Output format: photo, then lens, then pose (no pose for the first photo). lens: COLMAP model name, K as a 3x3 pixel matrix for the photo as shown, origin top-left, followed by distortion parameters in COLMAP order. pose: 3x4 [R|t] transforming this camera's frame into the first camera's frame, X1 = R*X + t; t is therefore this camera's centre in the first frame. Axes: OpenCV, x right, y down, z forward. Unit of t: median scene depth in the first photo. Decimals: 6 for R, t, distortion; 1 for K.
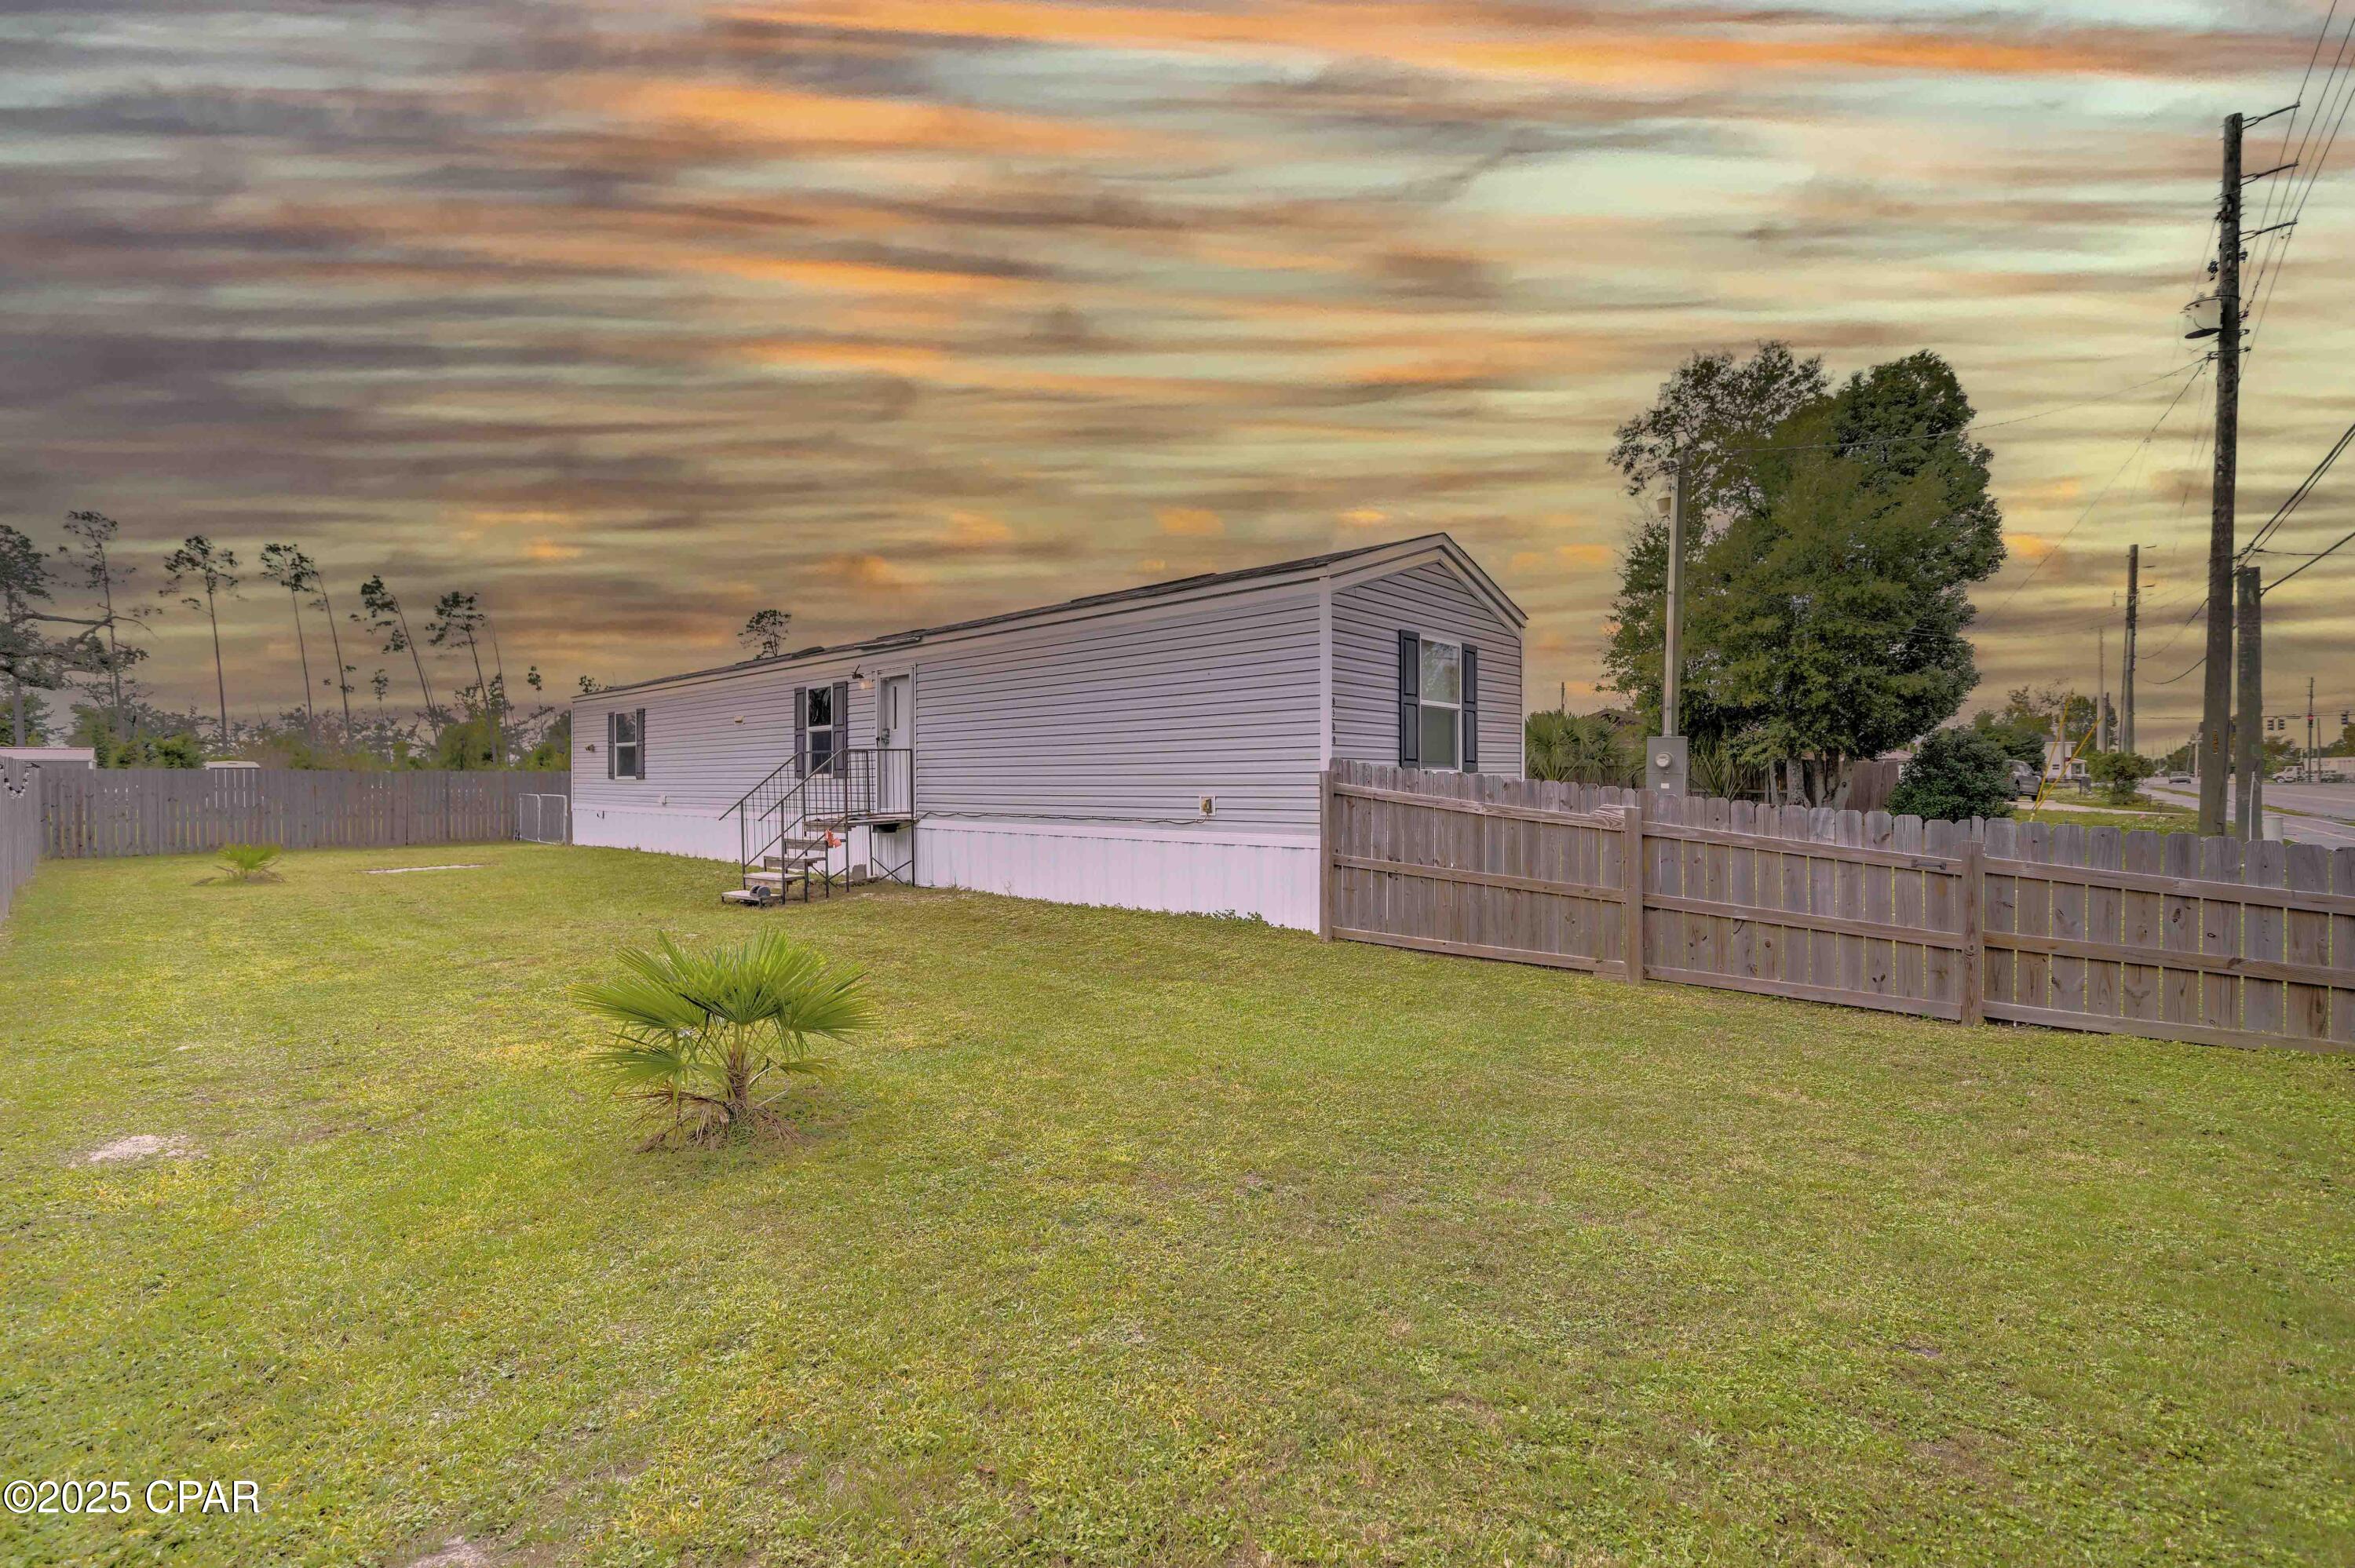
lens RADIAL K [[997.4, 0, 1177.5], [0, 997.4, 784.0], [0, 0, 1]] dist [-0.000215, -0.000007]
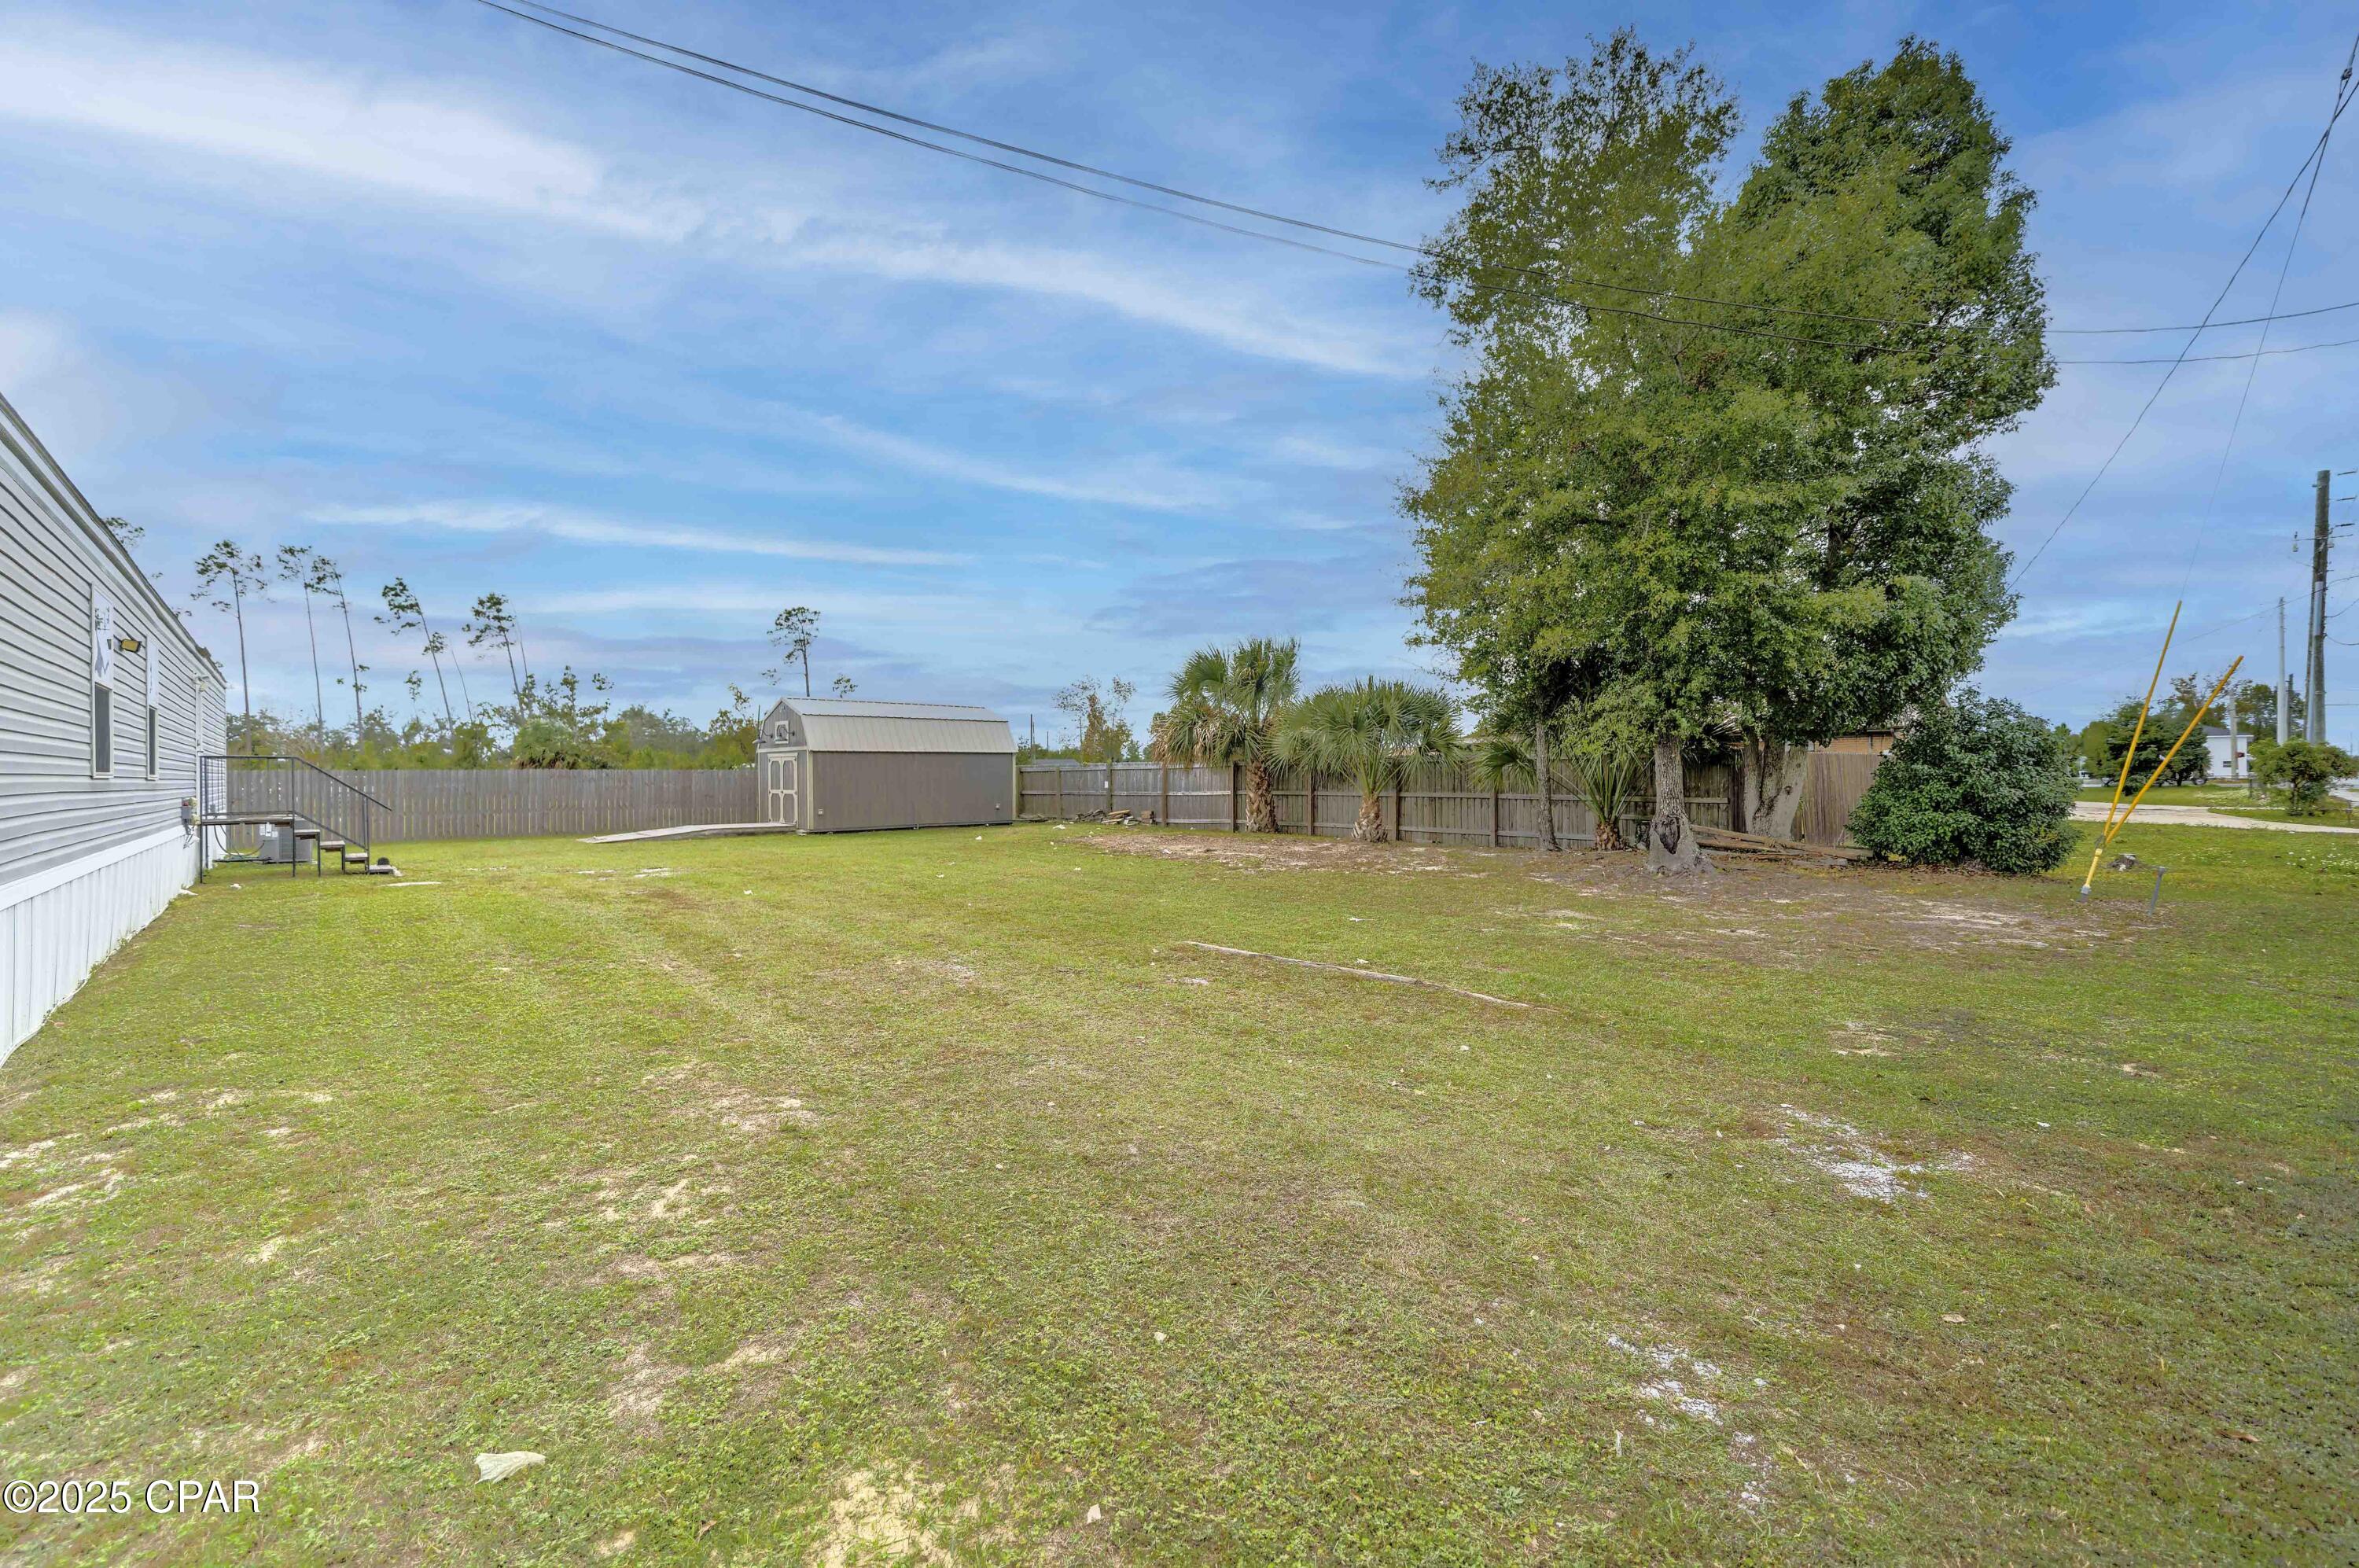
lens RADIAL K [[971.1, 0, 1180.2], [0, 971.1, 779.8], [0, 0, 1]] dist [0.001795, 0.000349]
pose [[0.994836, 0.000574, -0.101496, 0.235749], [-0.000741, 0.999998, -0.001601, -0.003035], [0.101495, 0.001668, 0.994835, 0.244557]]
